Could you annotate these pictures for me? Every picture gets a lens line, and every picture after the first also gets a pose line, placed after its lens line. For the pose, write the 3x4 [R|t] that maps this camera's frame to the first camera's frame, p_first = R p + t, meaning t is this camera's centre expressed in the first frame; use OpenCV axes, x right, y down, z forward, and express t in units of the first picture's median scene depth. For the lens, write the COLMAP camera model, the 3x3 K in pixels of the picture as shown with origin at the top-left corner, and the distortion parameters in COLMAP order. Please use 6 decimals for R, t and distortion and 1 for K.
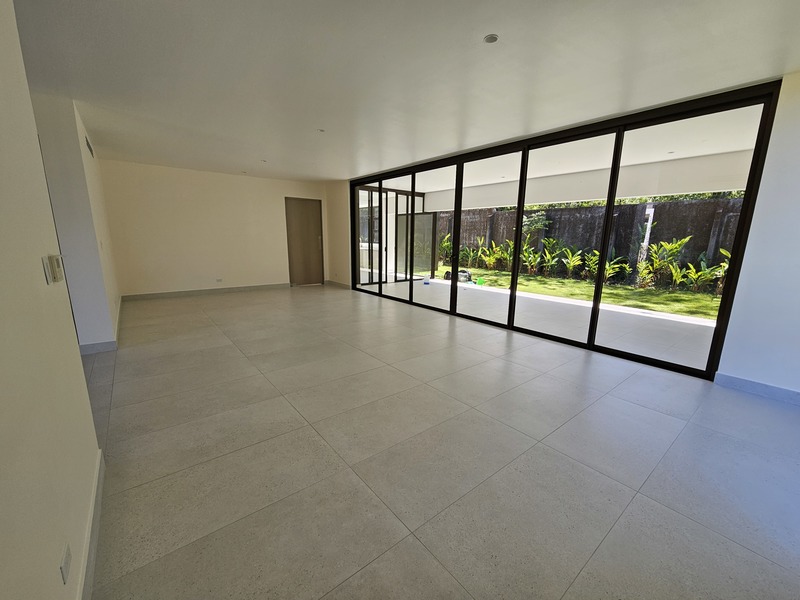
lens RADIAL K [[327.8, 0, 401.4], [0, 327.8, 304.7], [0, 0, 1]] dist [-0.001863, -0.000122]
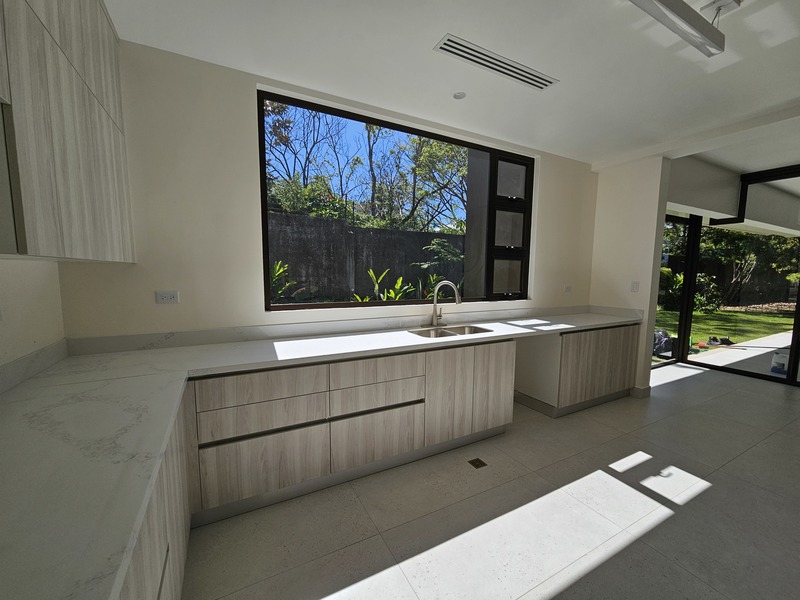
lens RADIAL K [[327.8, 0, 401.4], [0, 327.8, 304.7], [0, 0, 1]] dist [-0.001863, -0.000122]
pose [[0.192675, -0.107404, 0.975367, -0.244668], [0.193370, 0.978656, 0.069568, -0.166396], [-0.962021, 0.175203, 0.209331, 0.787031]]
